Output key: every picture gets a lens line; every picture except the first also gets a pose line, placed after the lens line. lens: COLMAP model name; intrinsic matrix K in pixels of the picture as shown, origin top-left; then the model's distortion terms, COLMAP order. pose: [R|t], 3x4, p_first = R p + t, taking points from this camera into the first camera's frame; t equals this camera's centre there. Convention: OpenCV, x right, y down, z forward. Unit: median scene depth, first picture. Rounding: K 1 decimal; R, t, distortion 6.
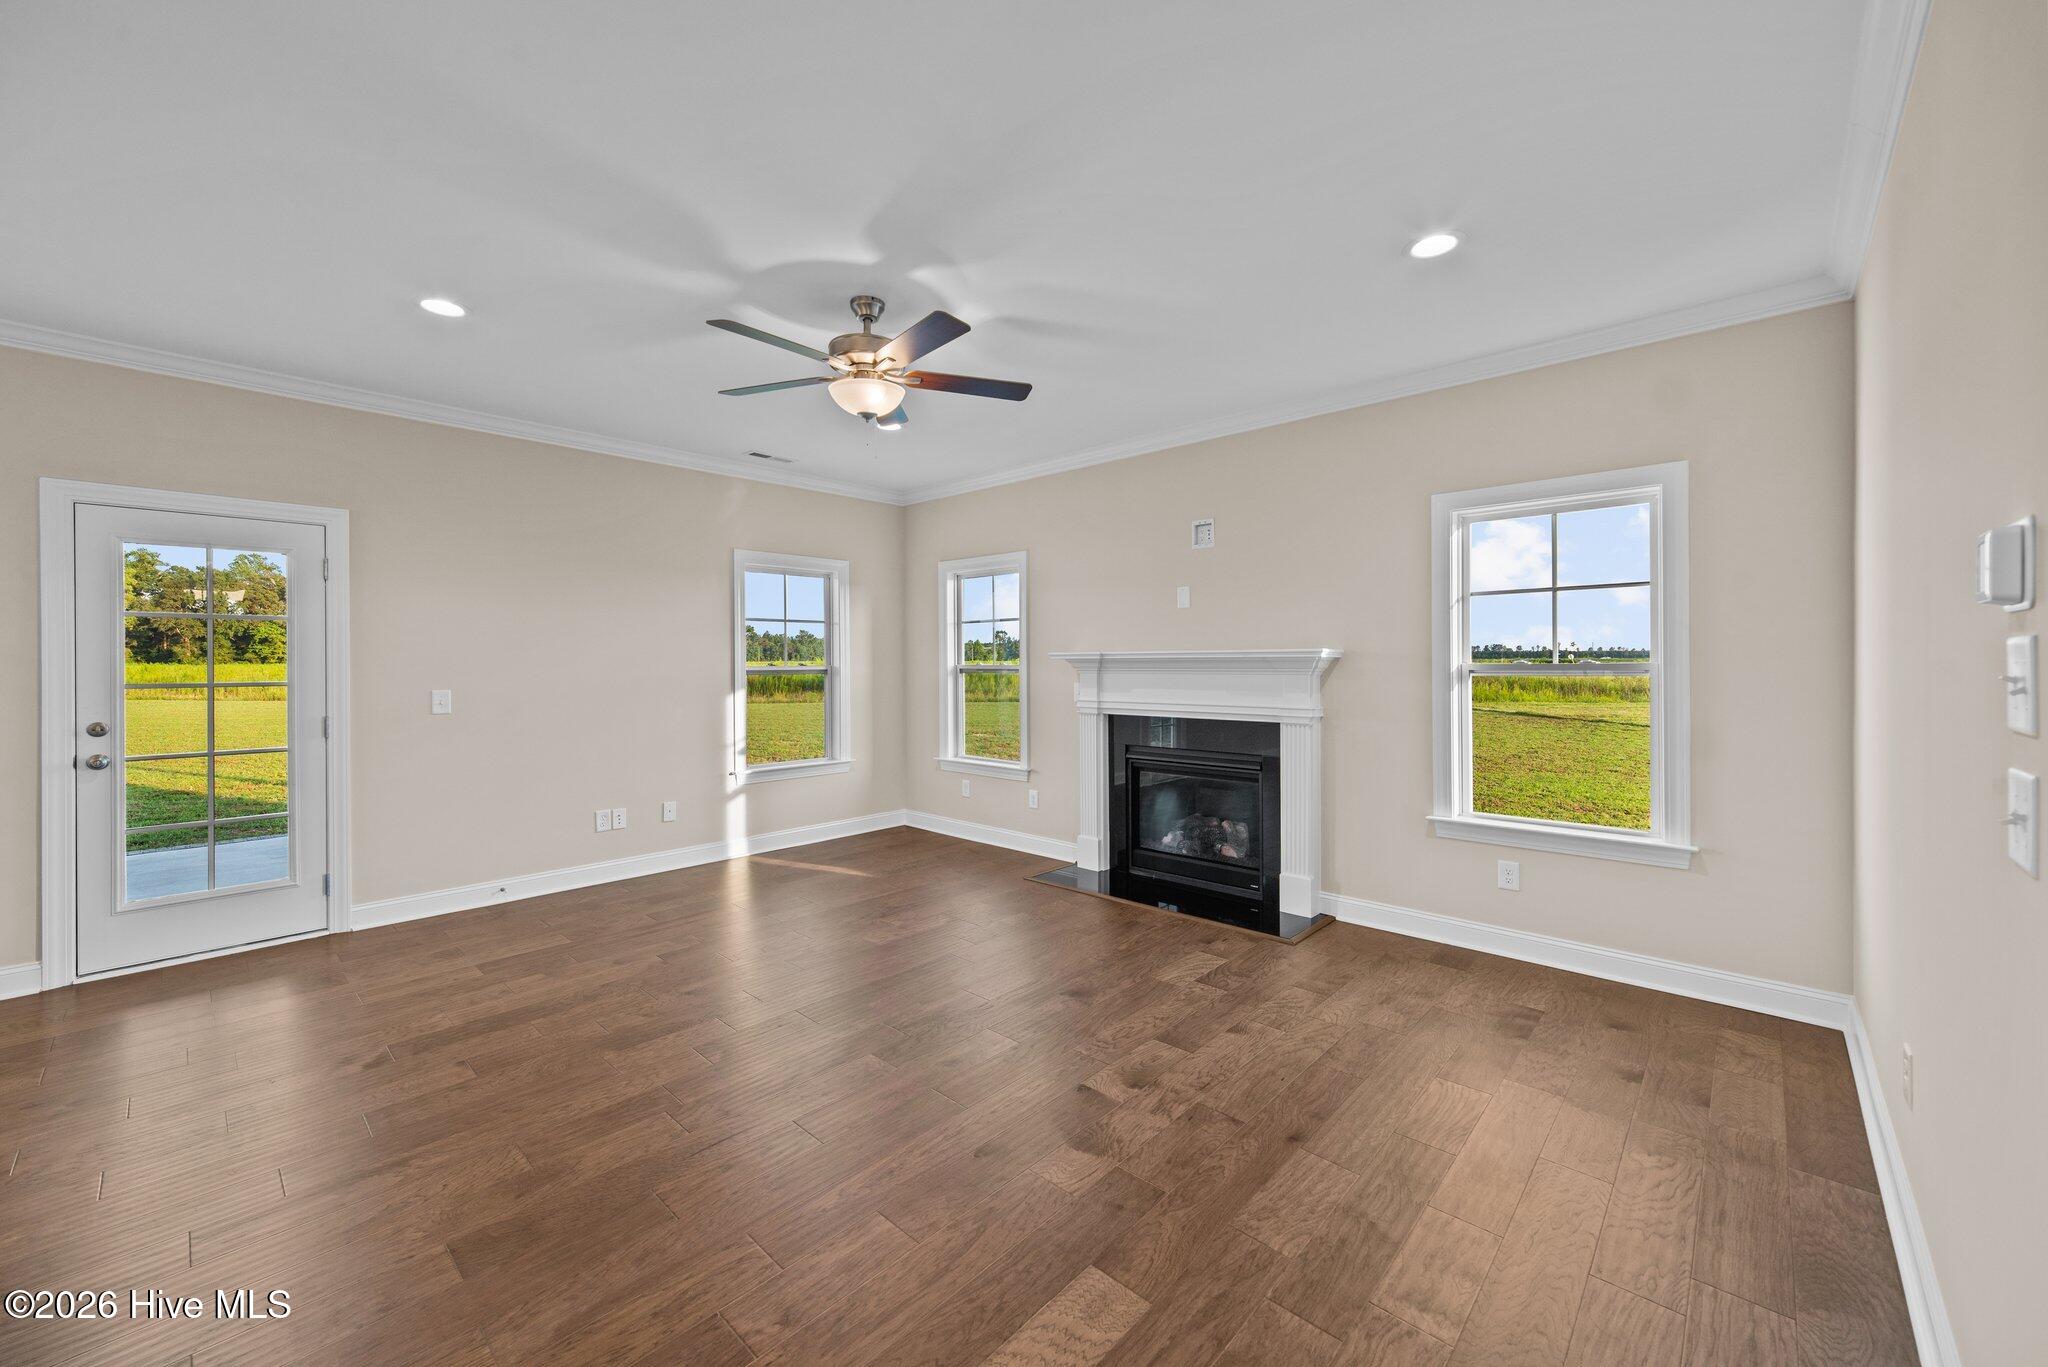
lens RADIAL K [[790.9, 0, 1017.7], [0, 790.9, 665.2], [0, 0, 1]] dist [0.002982, 0.000391]
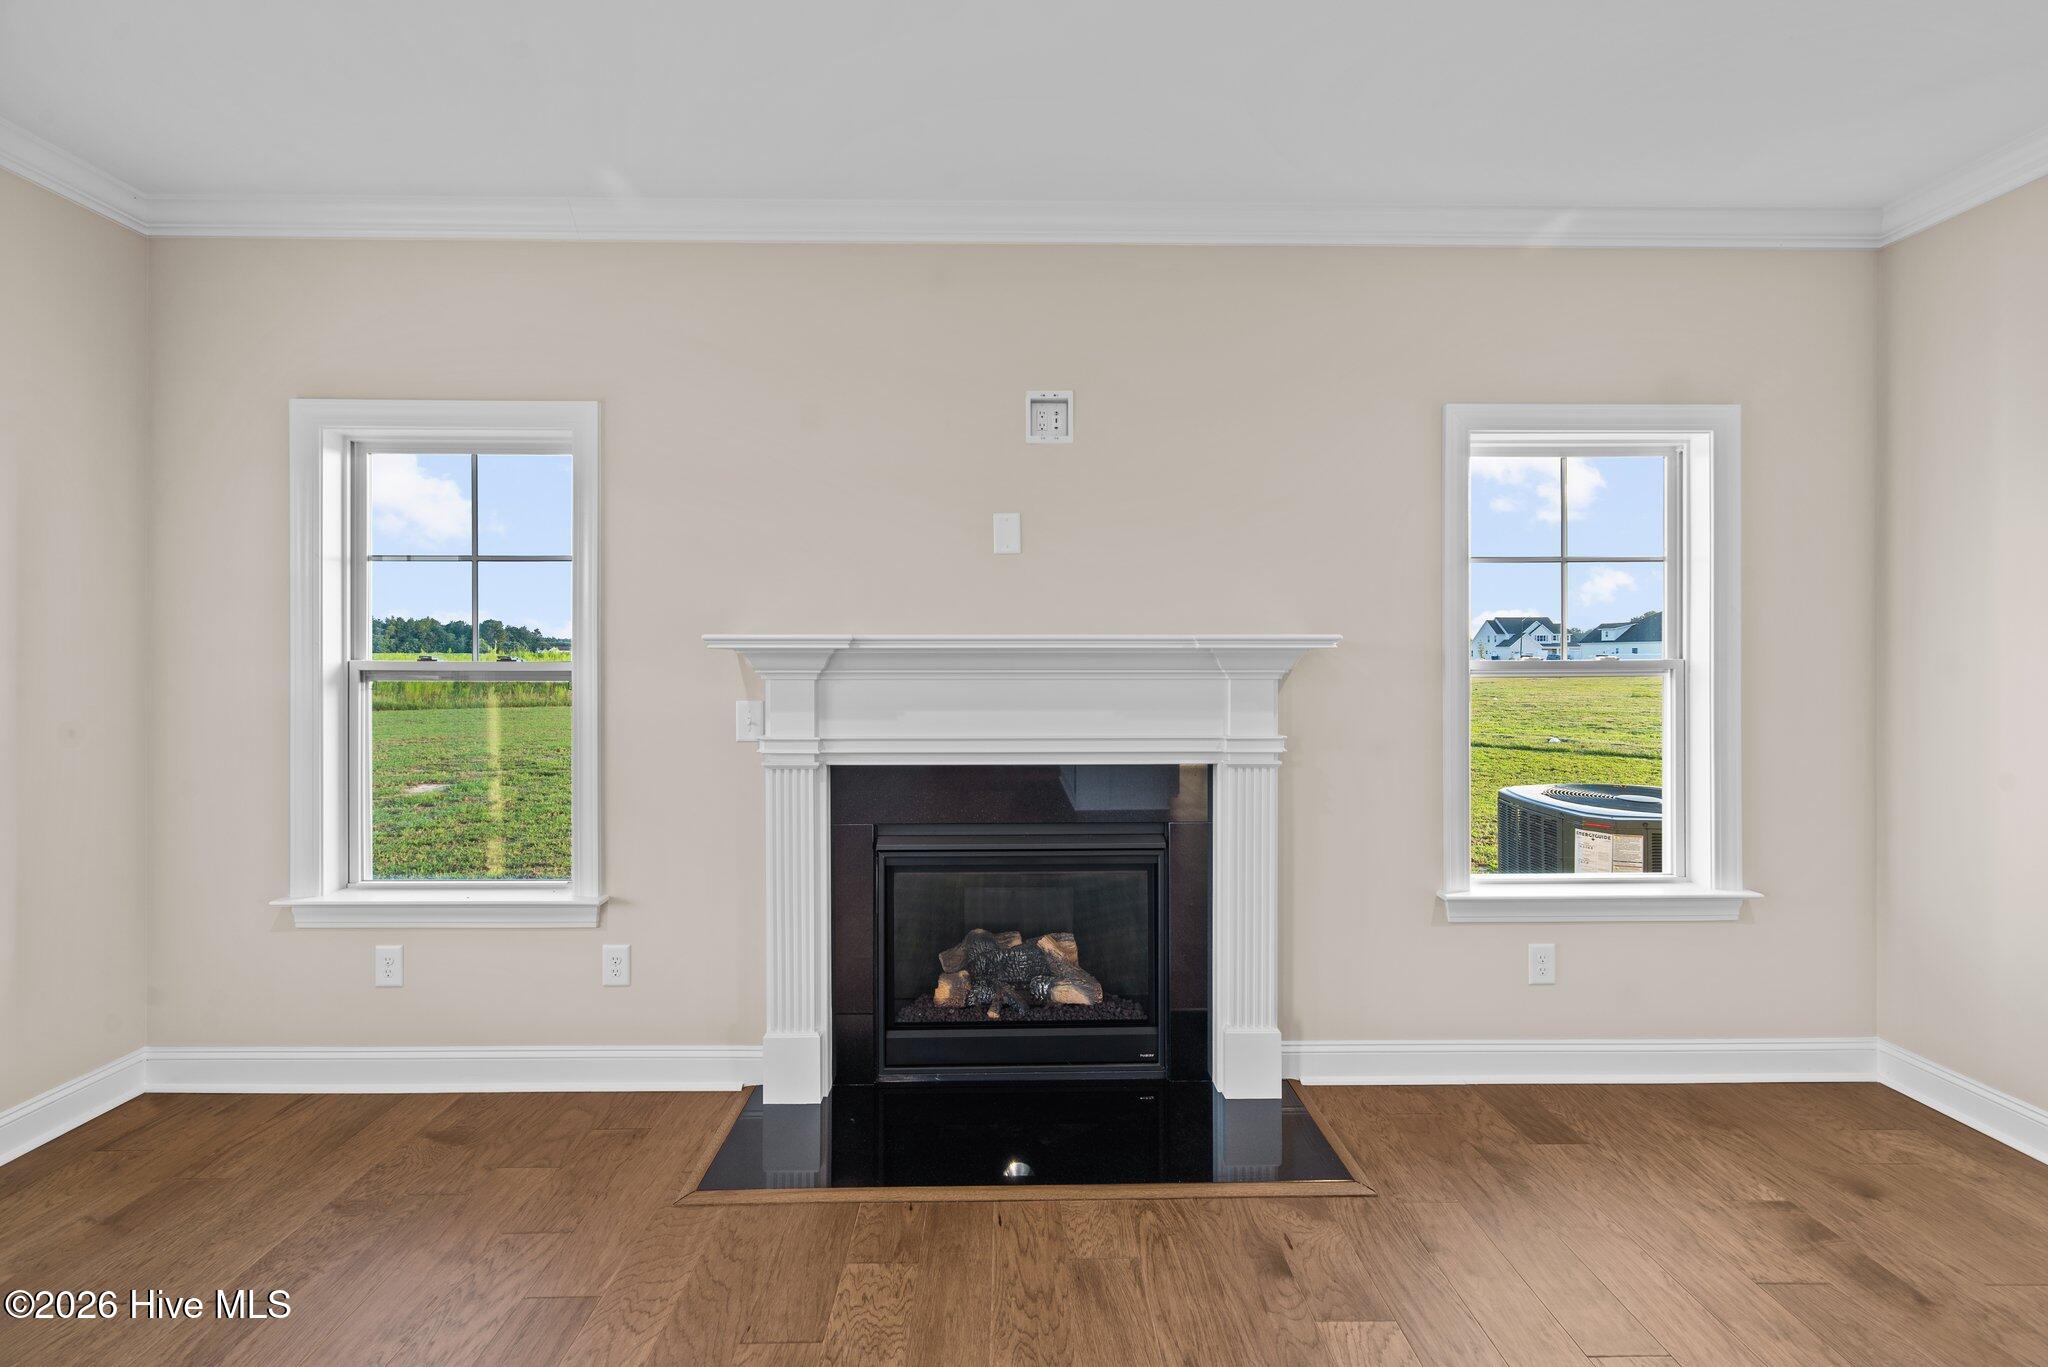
lens RADIAL K [[790.9, 0, 1017.7], [0, 790.9, 665.2], [0, 0, 1]] dist [0.002982, 0.000391]
pose [[0.720039, 0.001292, 0.693932, -0.166117], [0.000072, 0.999998, -0.001937, 0.002932], [-0.693933, 0.001444, 0.720038, 0.692378]]
